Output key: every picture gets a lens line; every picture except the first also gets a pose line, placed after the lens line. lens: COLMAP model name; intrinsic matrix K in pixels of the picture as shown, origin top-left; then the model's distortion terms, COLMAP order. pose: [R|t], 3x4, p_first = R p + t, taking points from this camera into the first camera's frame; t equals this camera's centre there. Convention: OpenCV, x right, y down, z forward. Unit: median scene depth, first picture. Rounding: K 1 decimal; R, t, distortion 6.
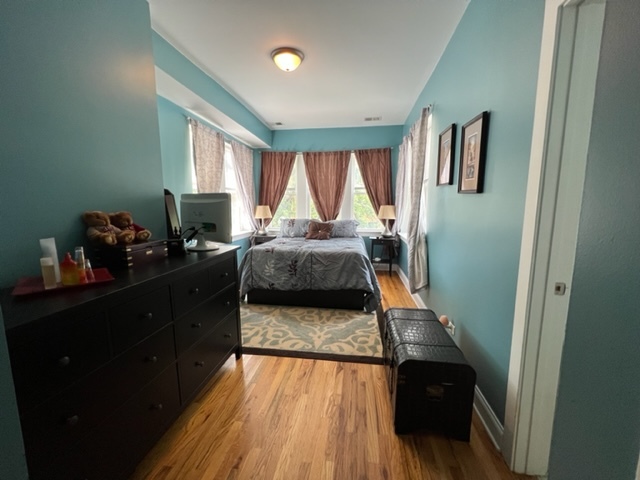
lens RADIAL K [[256.7, 0, 319.2], [0, 256.7, 240.2], [0, 0, 1]] dist [-0.001287, -0.000276]
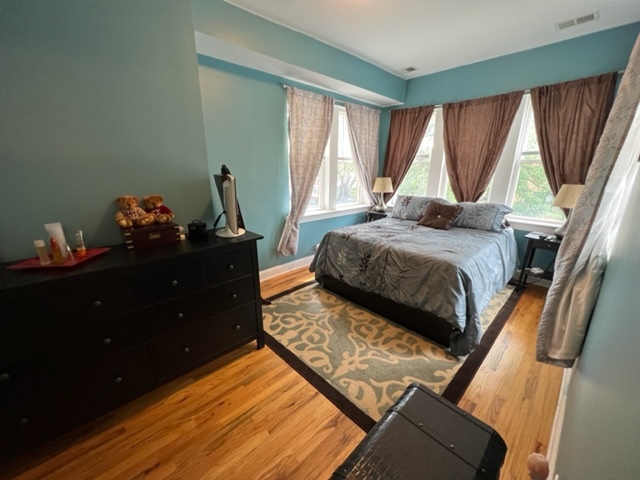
lens RADIAL K [[256.2, 0, 319.8], [0, 256.2, 240.2], [0, 0, 1]] dist [-0.000438, 0.000075]
pose [[0.785753, 0.172806, -0.593912, 0.247540], [-0.086987, 0.981511, 0.170498, -0.085857], [0.612394, -0.082307, 0.786257, 0.275274]]
